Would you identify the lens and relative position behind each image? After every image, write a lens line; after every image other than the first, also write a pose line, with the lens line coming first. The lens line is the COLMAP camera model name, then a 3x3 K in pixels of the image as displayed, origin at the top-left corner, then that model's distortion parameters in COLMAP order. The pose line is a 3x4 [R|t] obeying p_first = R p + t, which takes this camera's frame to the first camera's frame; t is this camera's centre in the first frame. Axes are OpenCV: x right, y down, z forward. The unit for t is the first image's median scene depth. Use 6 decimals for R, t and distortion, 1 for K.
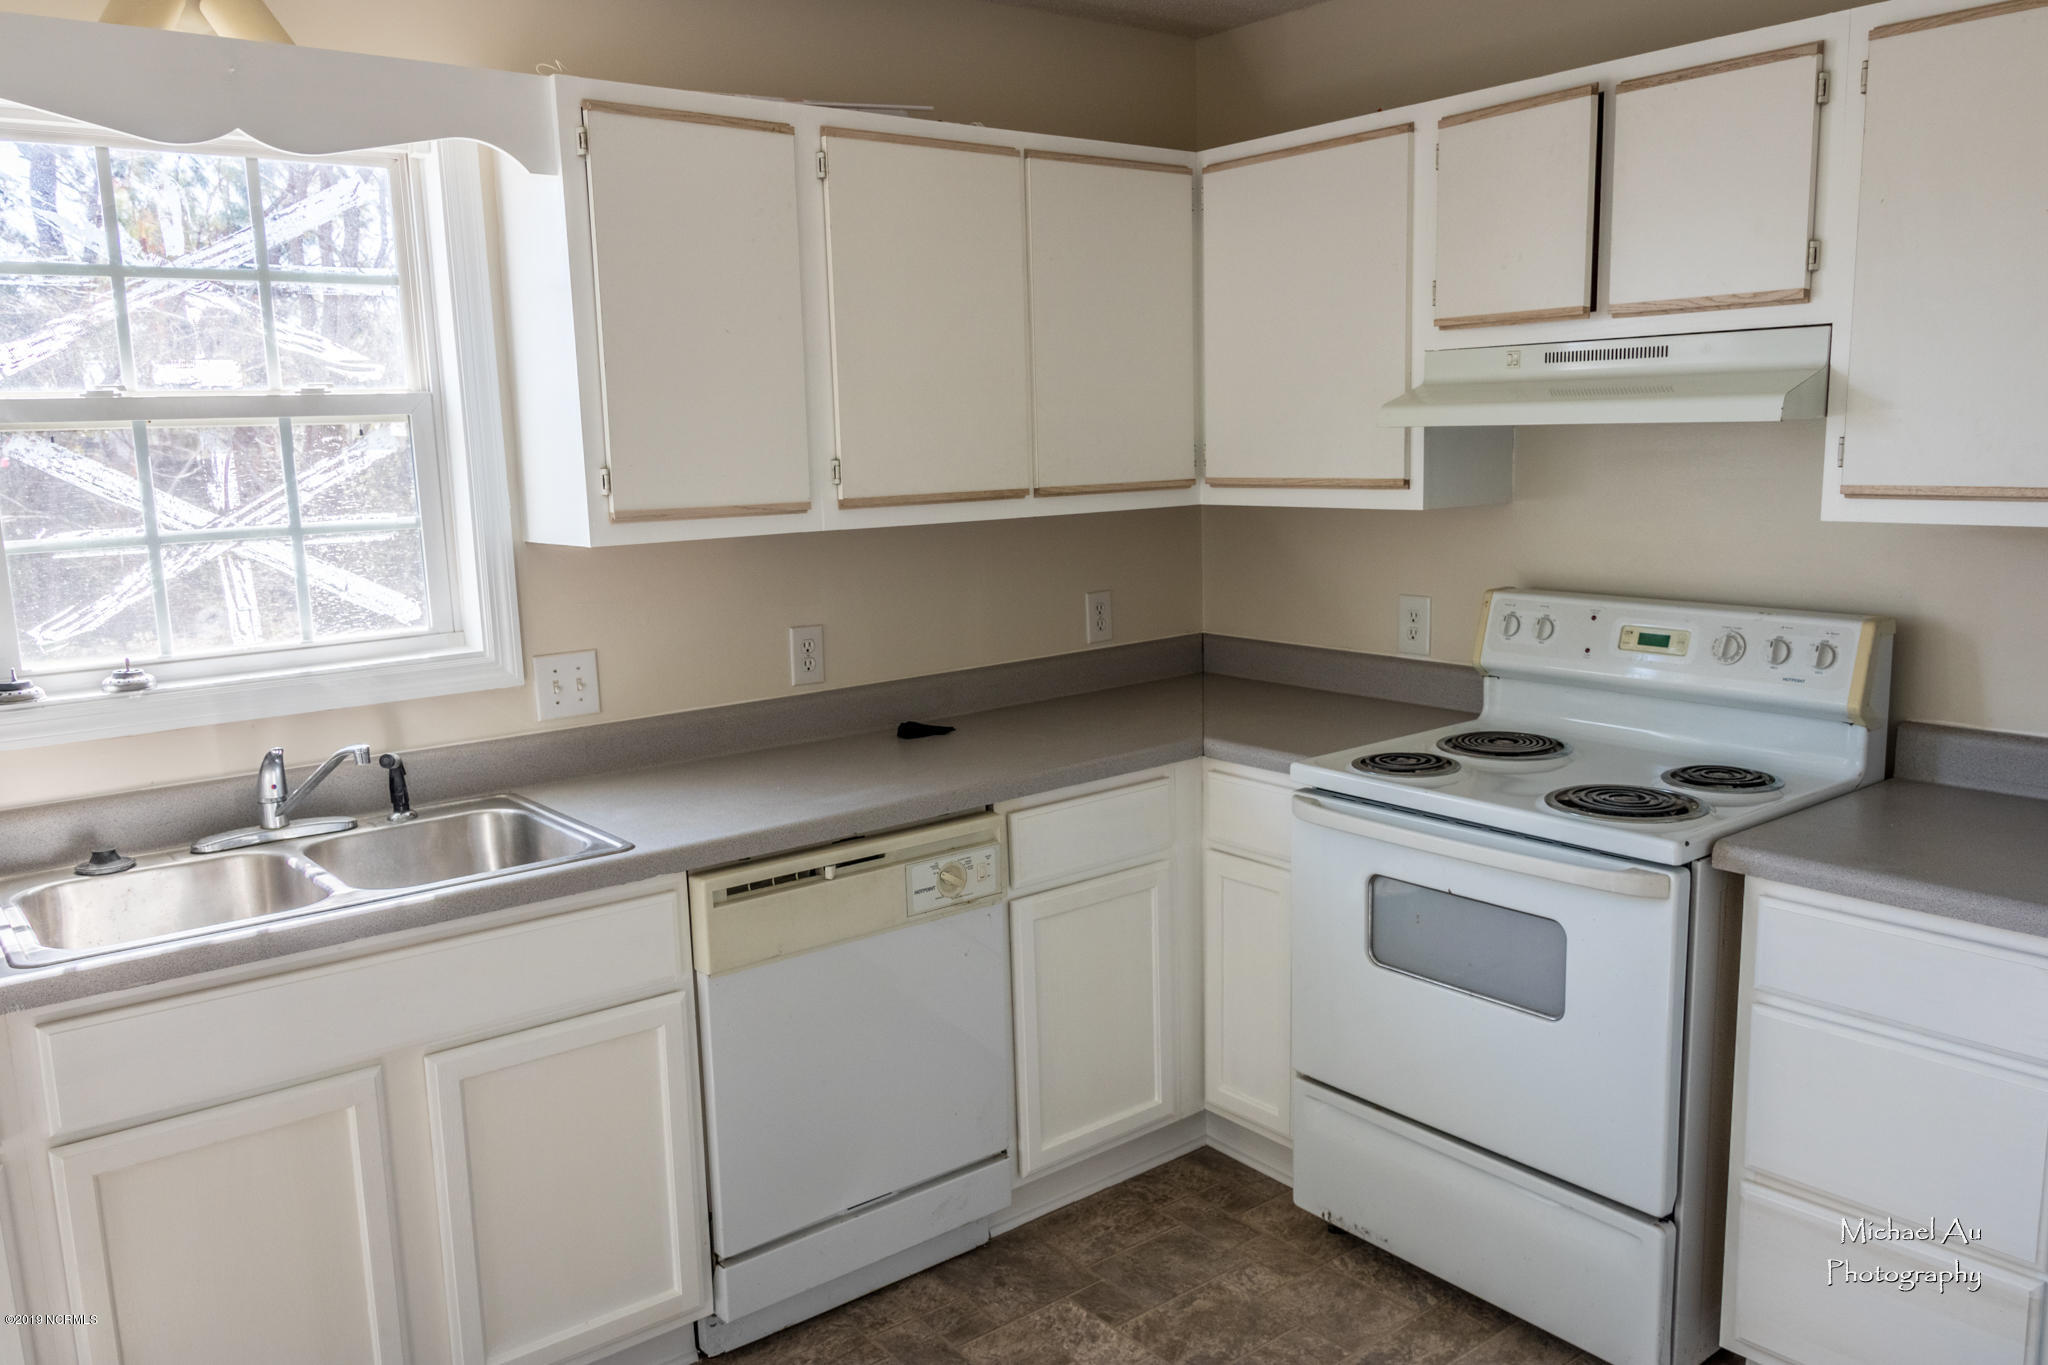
lens RADIAL K [[1567.1, 0, 1024.0], [0, 1567.1, 682.5], [0, 0, 1]] dist [-0.029928, 0.072269]
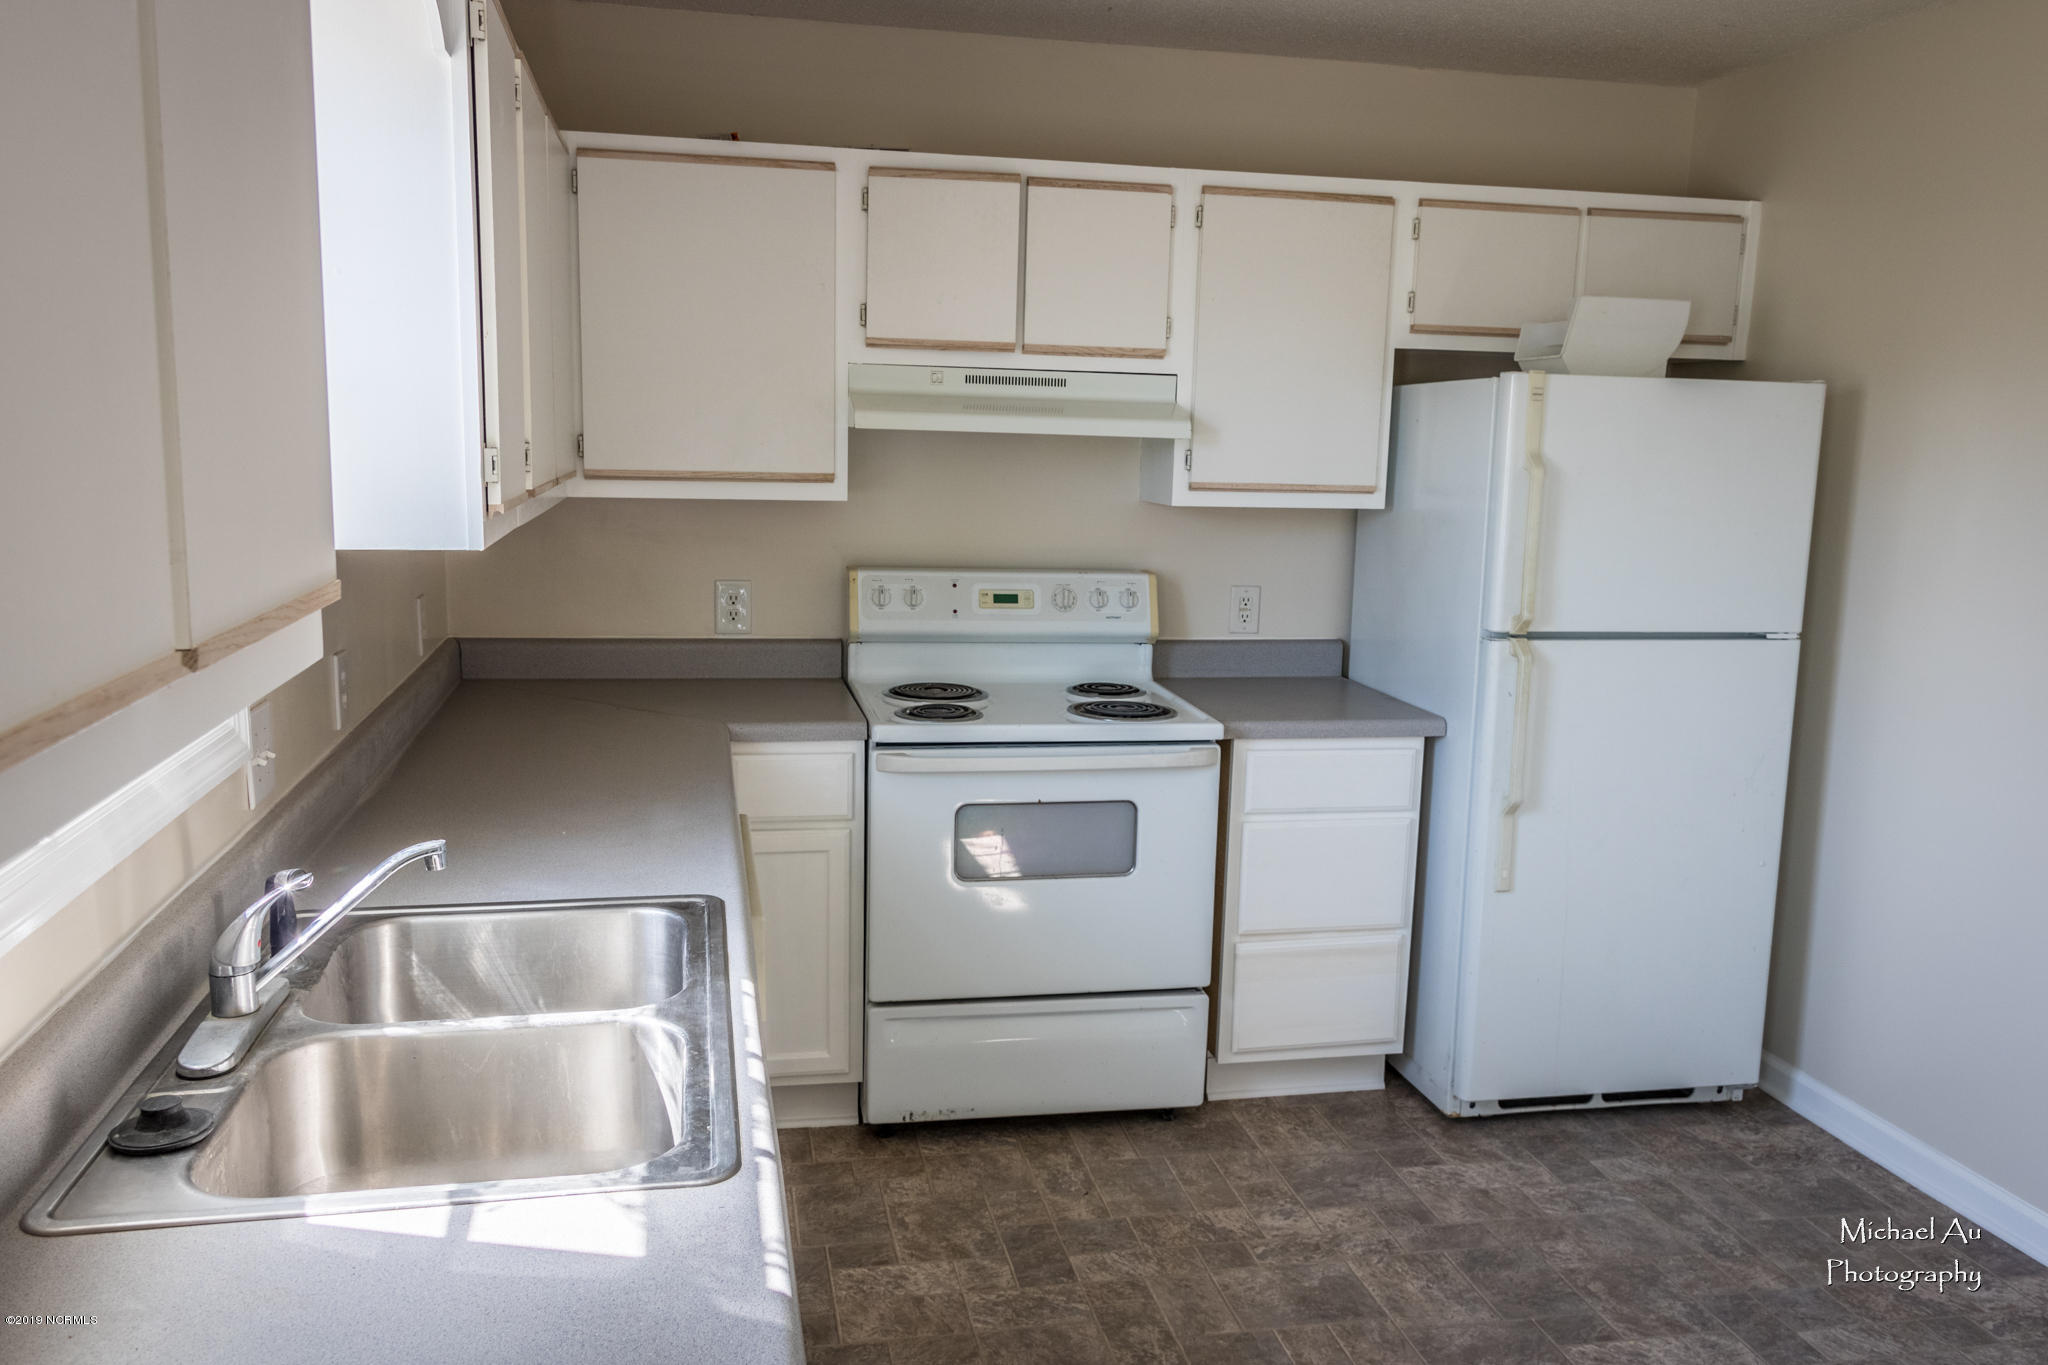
lens RADIAL K [[1598.1, 0, 1024.0], [0, 1598.1, 682.5], [0, 0, 1]] dist [0.017387, -0.031437]
pose [[0.446028, -0.103958, 0.888961, -0.811409], [0.105548, 0.992410, 0.063098, -0.041394], [-0.888774, 0.065684, 0.453615, 0.388035]]
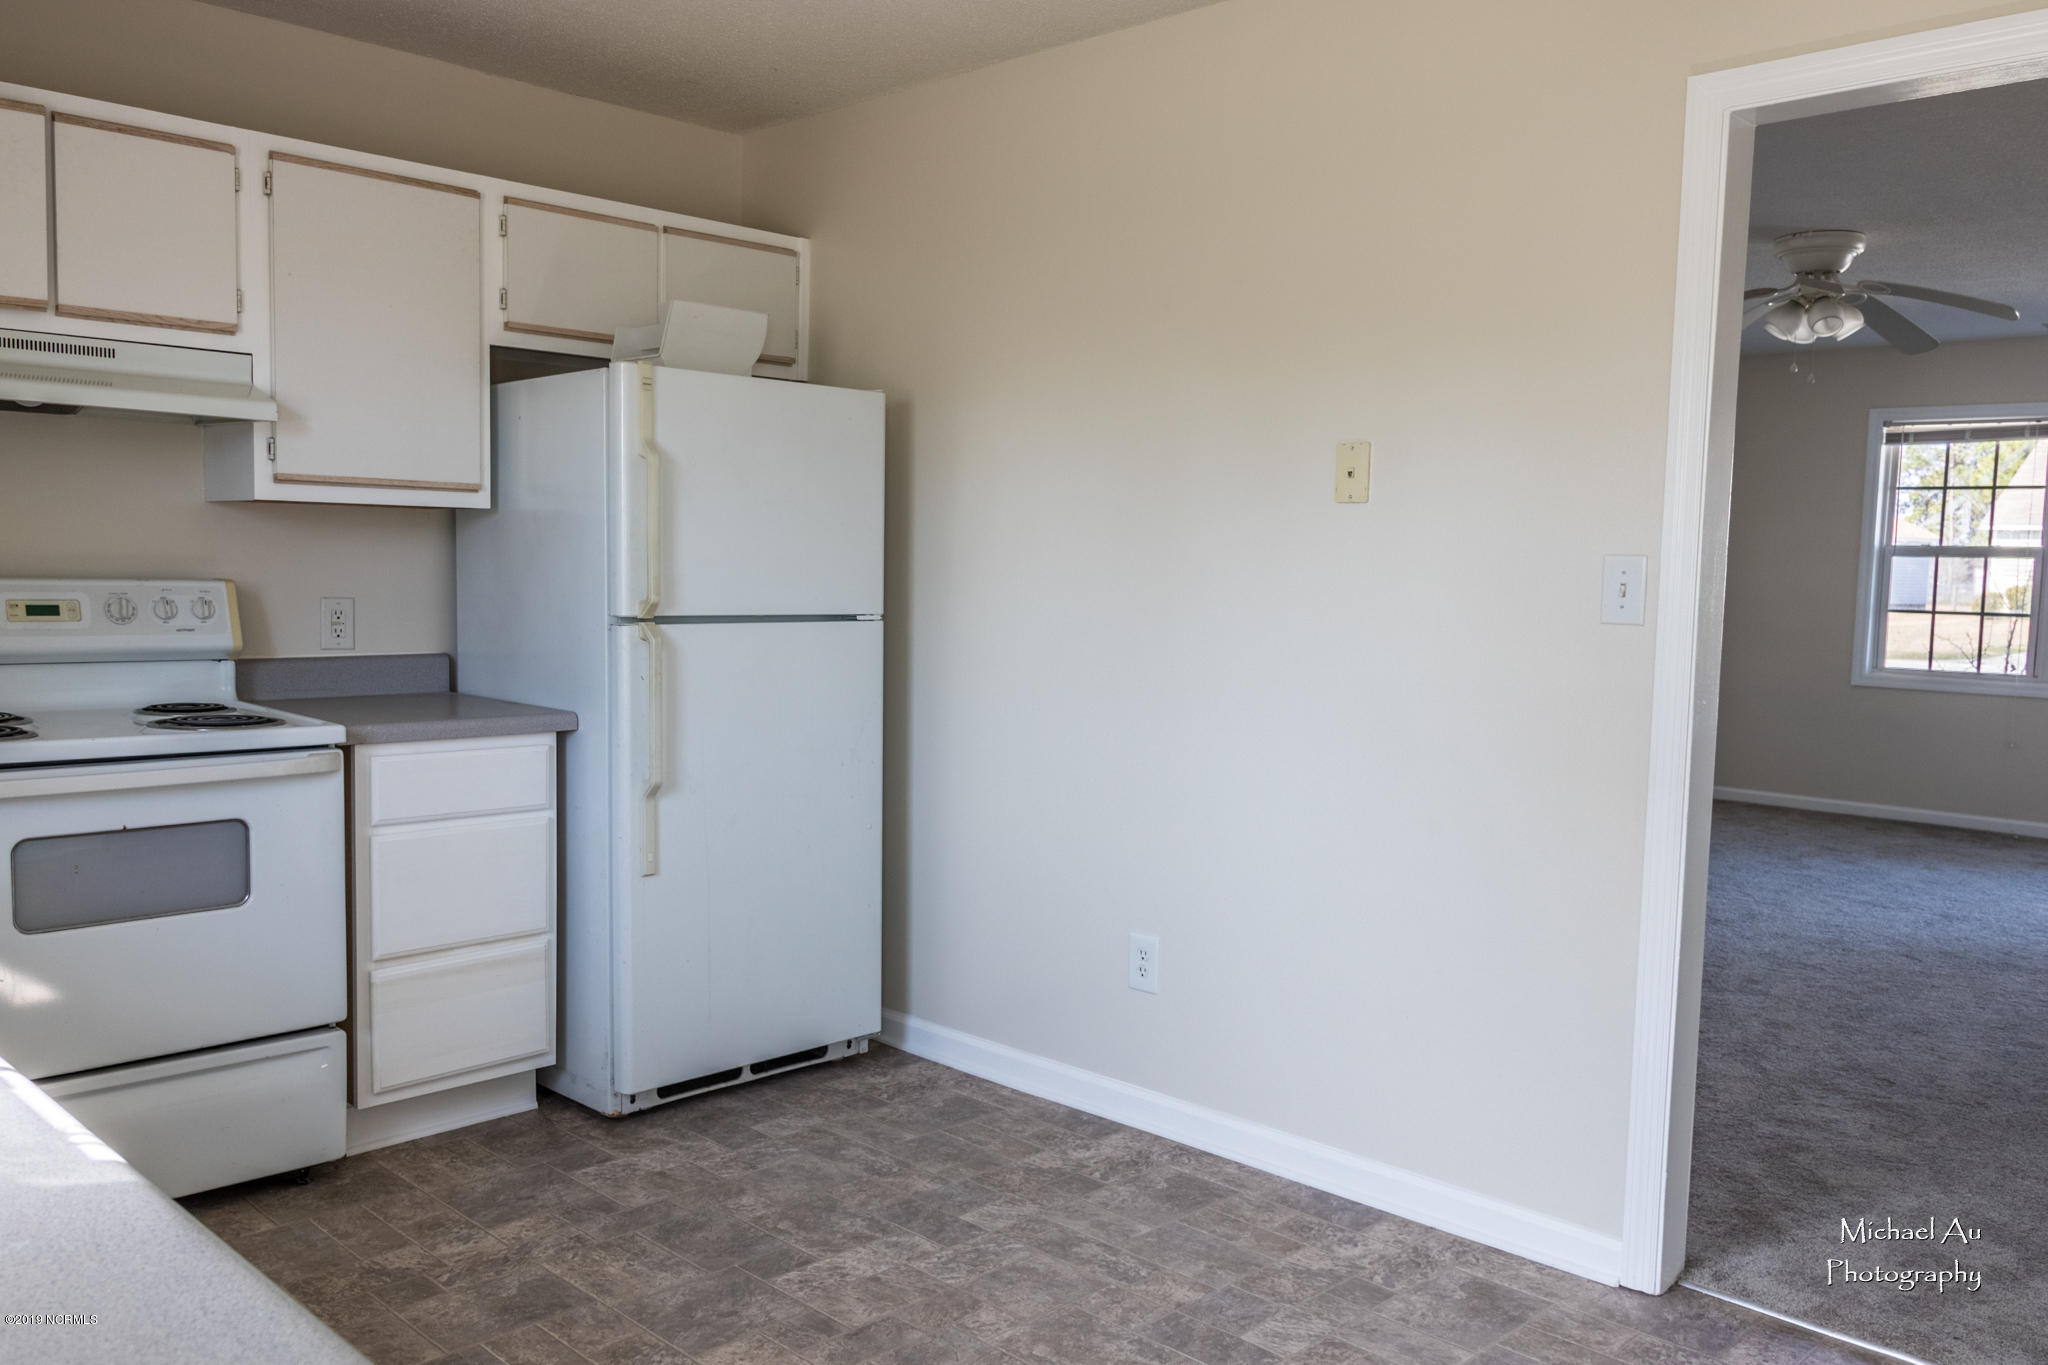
lens RADIAL K [[1626.6, 0, 1024.0], [0, 1626.6, 682.5], [0, 0, 1]] dist [0.004259, -0.009295]
pose [[-0.135835, -0.052075, 0.989362, -0.846561], [0.141106, 0.987420, 0.071346, 0.039691], [-0.980631, 0.149297, -0.126778, 0.484111]]
